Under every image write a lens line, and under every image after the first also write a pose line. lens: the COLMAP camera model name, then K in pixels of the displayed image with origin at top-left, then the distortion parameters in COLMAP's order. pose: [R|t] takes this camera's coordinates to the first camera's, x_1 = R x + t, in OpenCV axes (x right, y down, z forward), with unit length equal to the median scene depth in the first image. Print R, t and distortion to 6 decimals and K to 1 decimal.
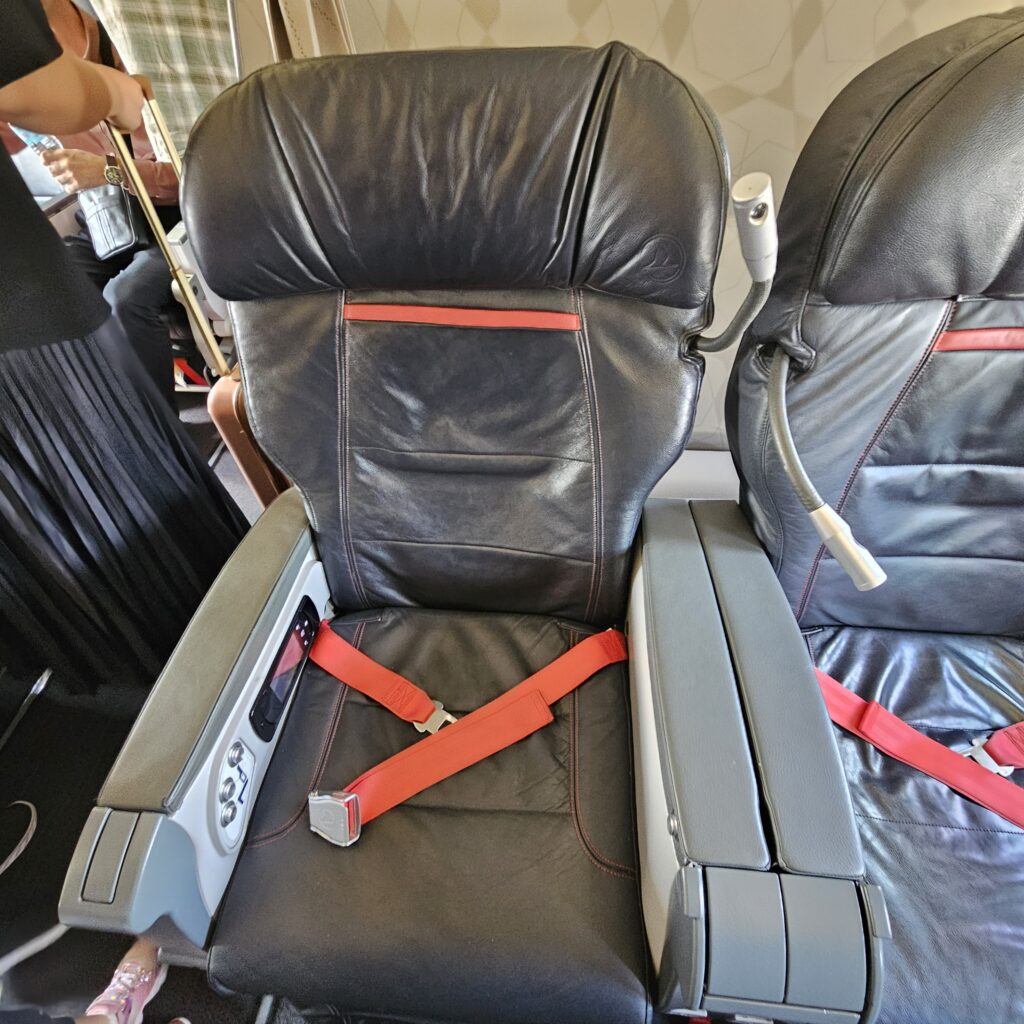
lens RADIAL K [[545.5, 0, 511.8], [0, 545.5, 524.8], [0, 0, 1]] dist [0.000485, 0.000201]
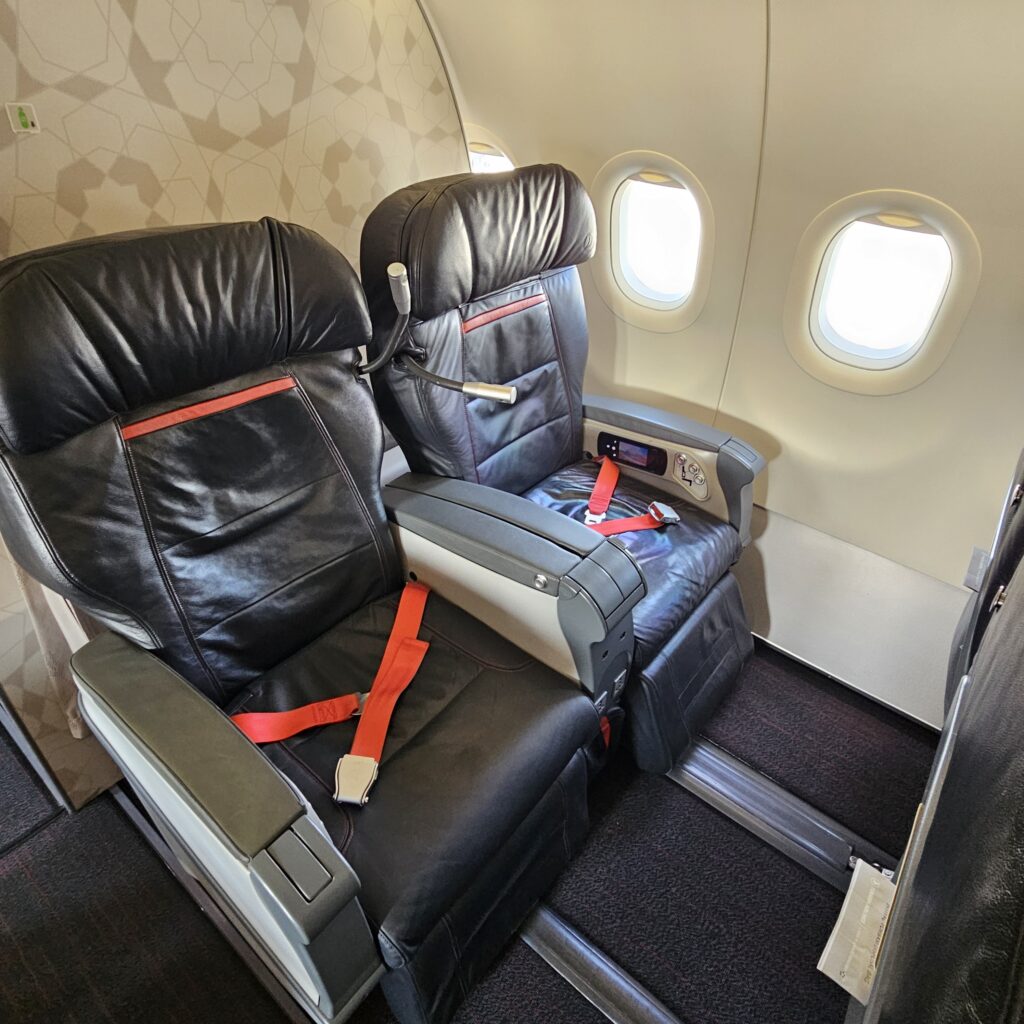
lens RADIAL K [[566.1, 0, 512.0], [0, 566.1, 512.0], [0, 0, 1]] dist [0.000622, 0.000473]
pose [[0.560243, -0.461829, 0.687635, -0.611064], [0.588035, 0.806417, 0.062510, 0.128200], [-0.583389, 0.369333, 0.723361, -0.245446]]
